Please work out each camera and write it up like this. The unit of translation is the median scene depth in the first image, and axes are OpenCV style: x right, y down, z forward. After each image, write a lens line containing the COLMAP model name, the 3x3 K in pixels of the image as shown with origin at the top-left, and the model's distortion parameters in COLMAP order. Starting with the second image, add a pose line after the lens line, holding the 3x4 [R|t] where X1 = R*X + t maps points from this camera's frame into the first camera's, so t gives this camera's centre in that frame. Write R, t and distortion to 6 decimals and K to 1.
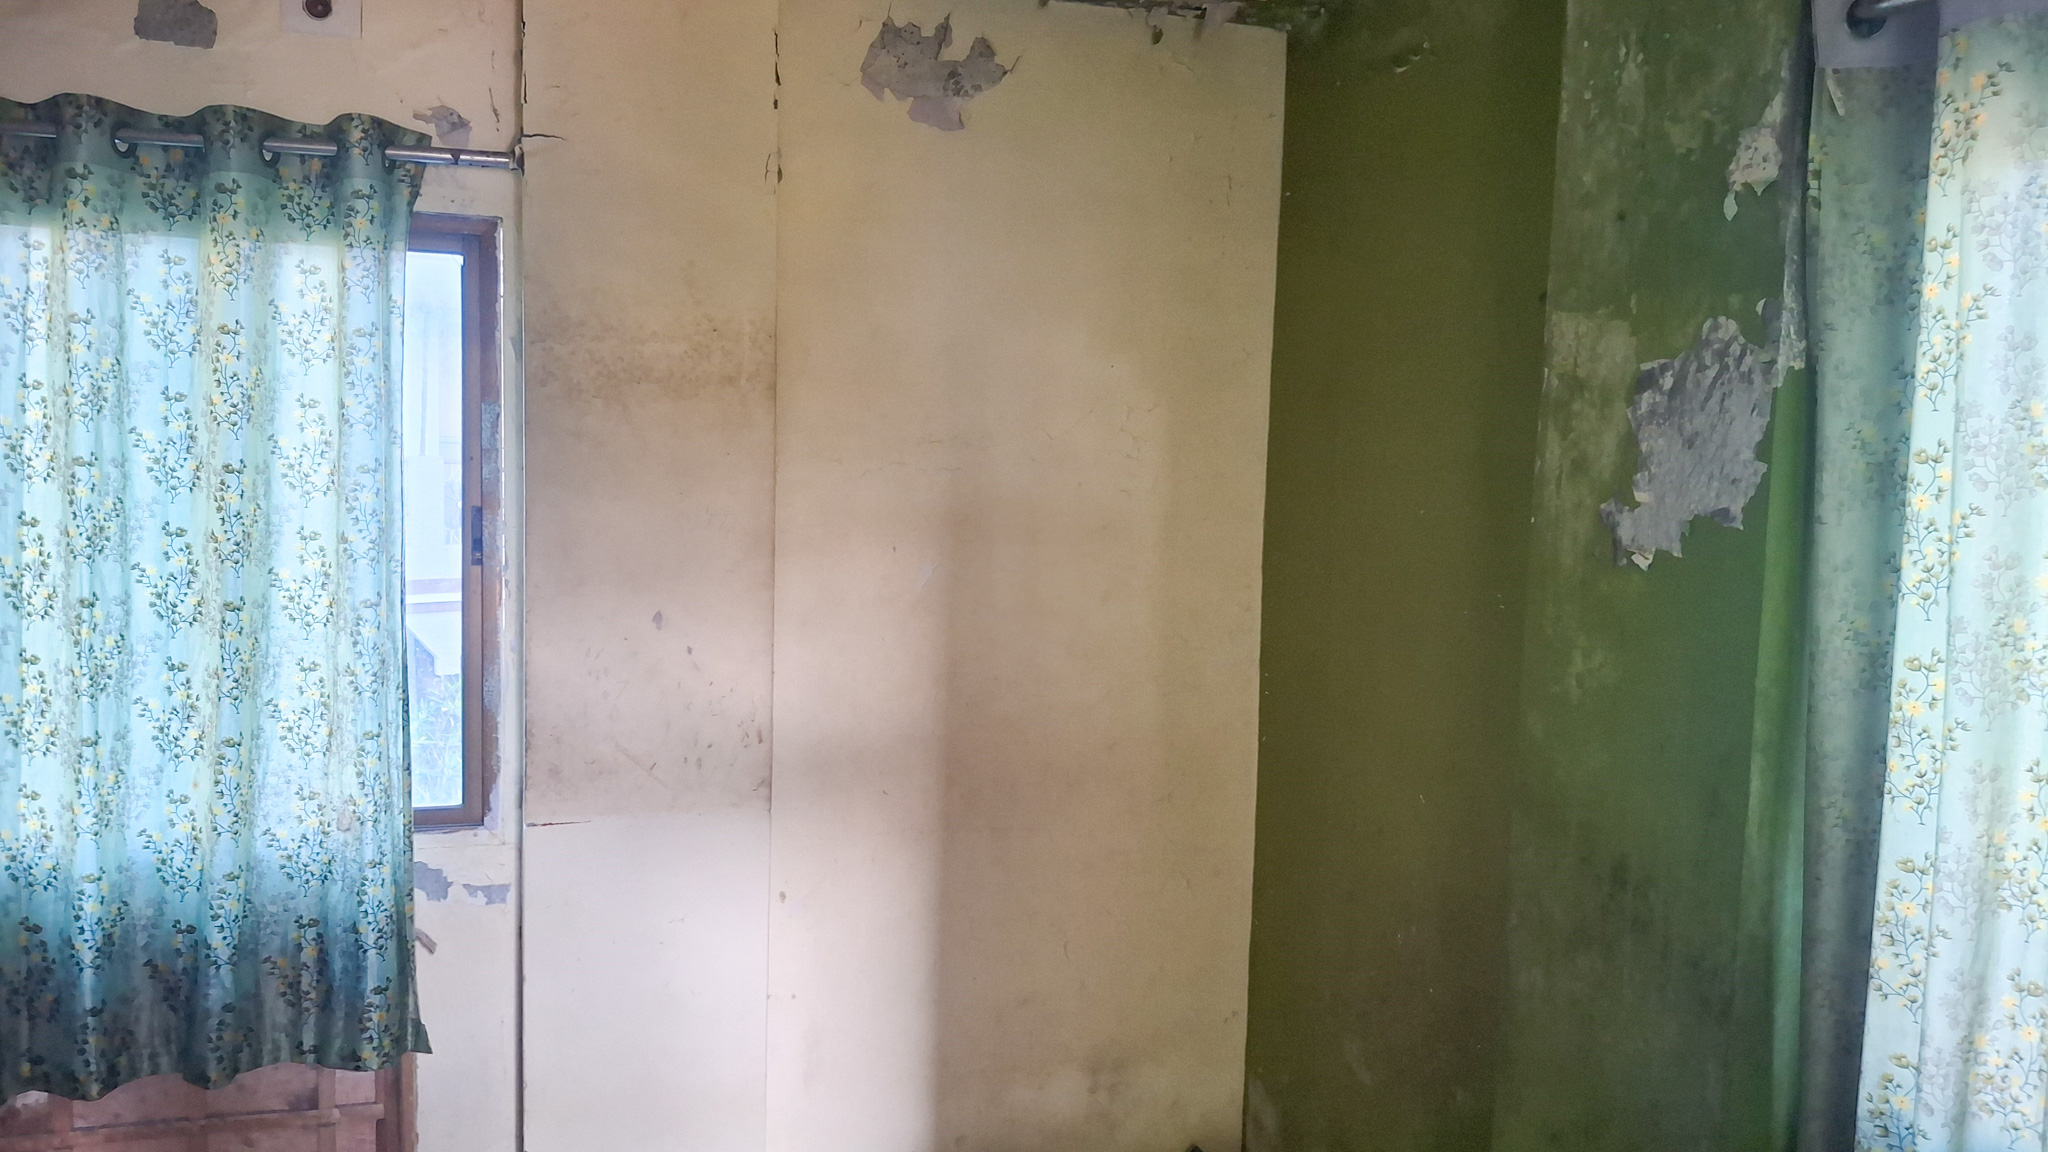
lens RADIAL K [[1596.1, 0, 1024.0], [0, 1596.1, 576.0], [0, 0, 1]] dist [-0.003712, -0.002582]
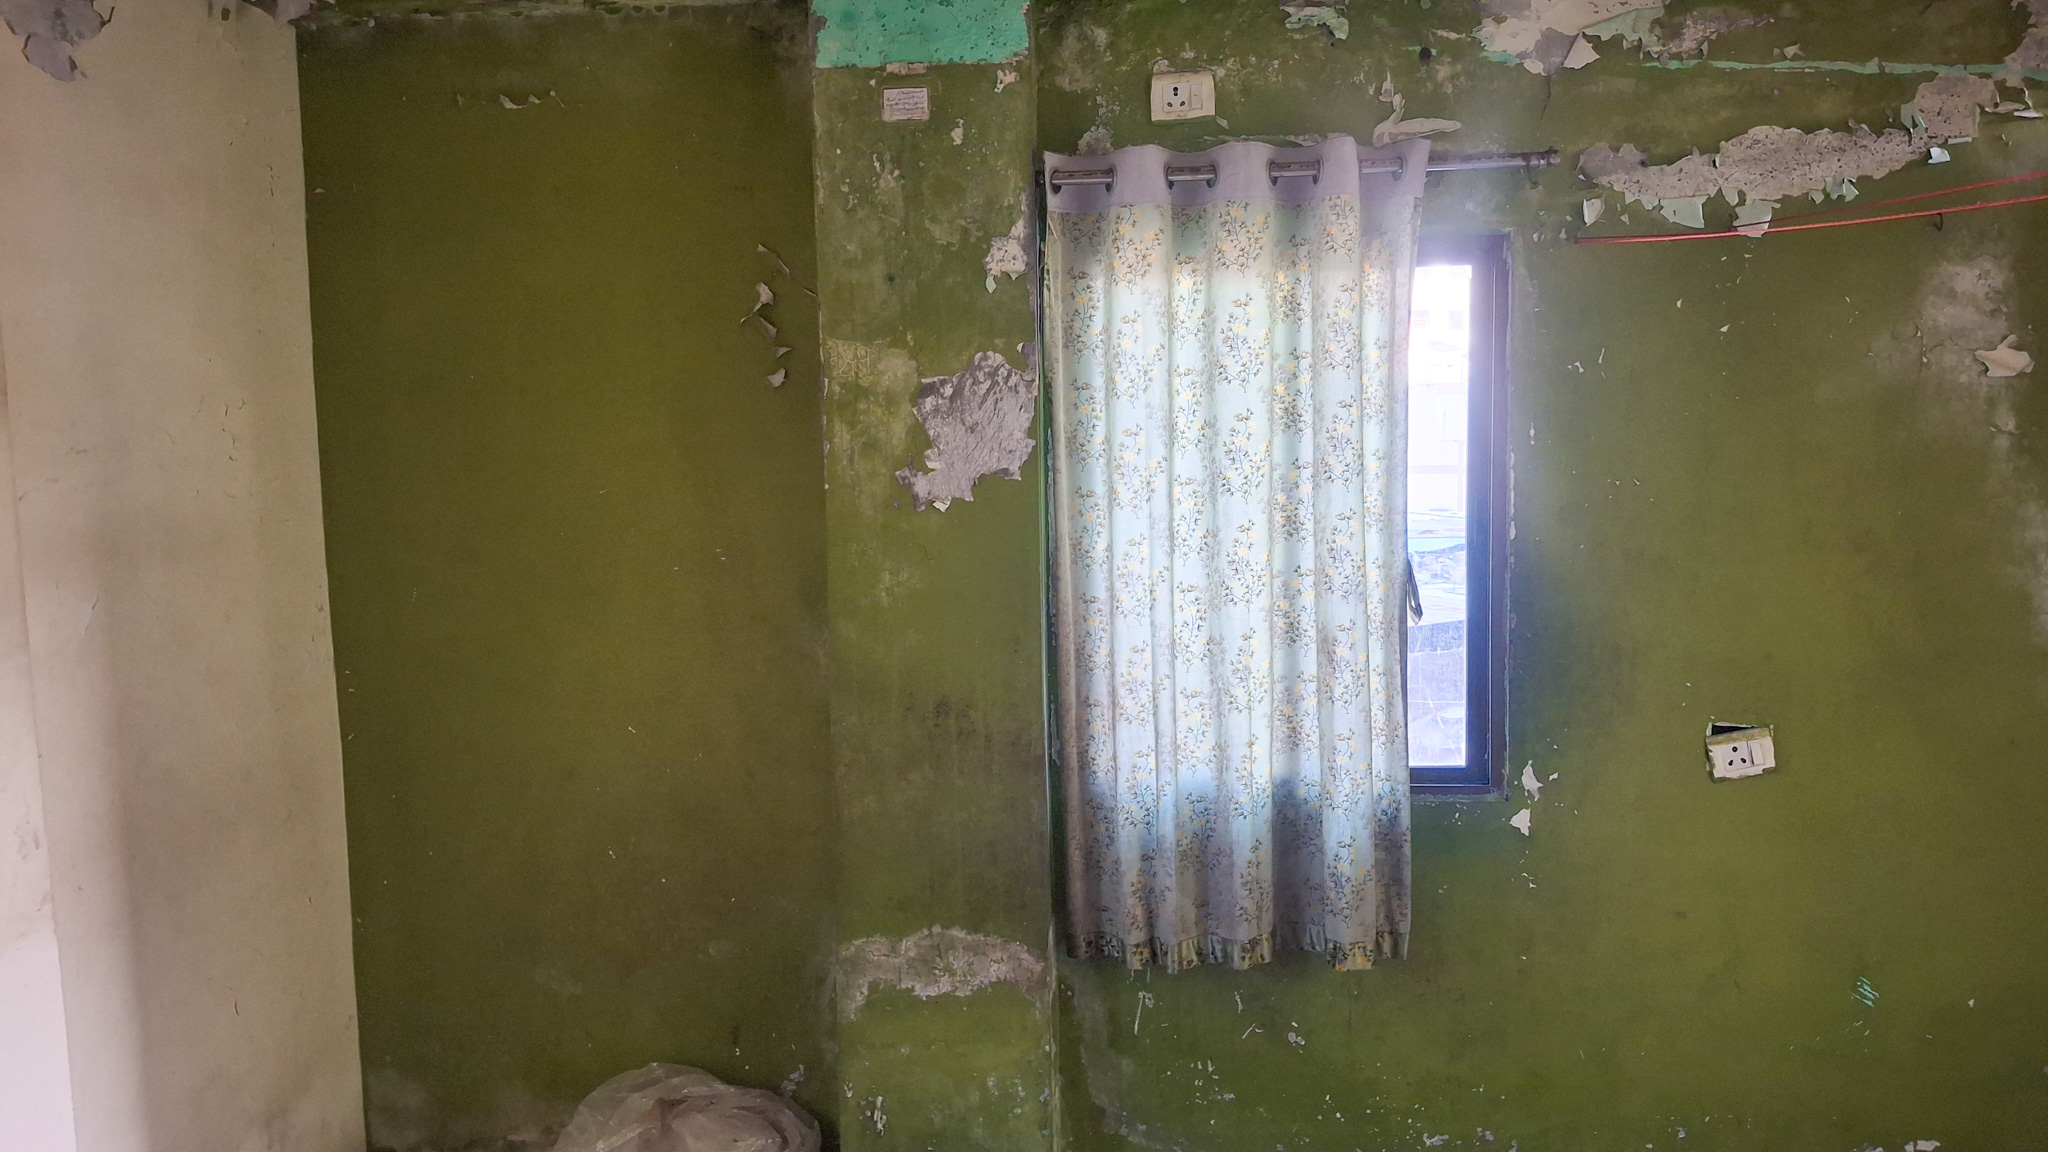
lens RADIAL K [[1509.3, 0, 1062.7], [0, 1509.3, 567.9], [0, 0, 1]] dist [0.094746, -0.141499]
pose [[0.340595, -0.135718, 0.930363, -0.952112], [0.096875, 0.989326, 0.108854, -0.098691], [-0.935206, 0.053054, 0.350107, 0.376543]]
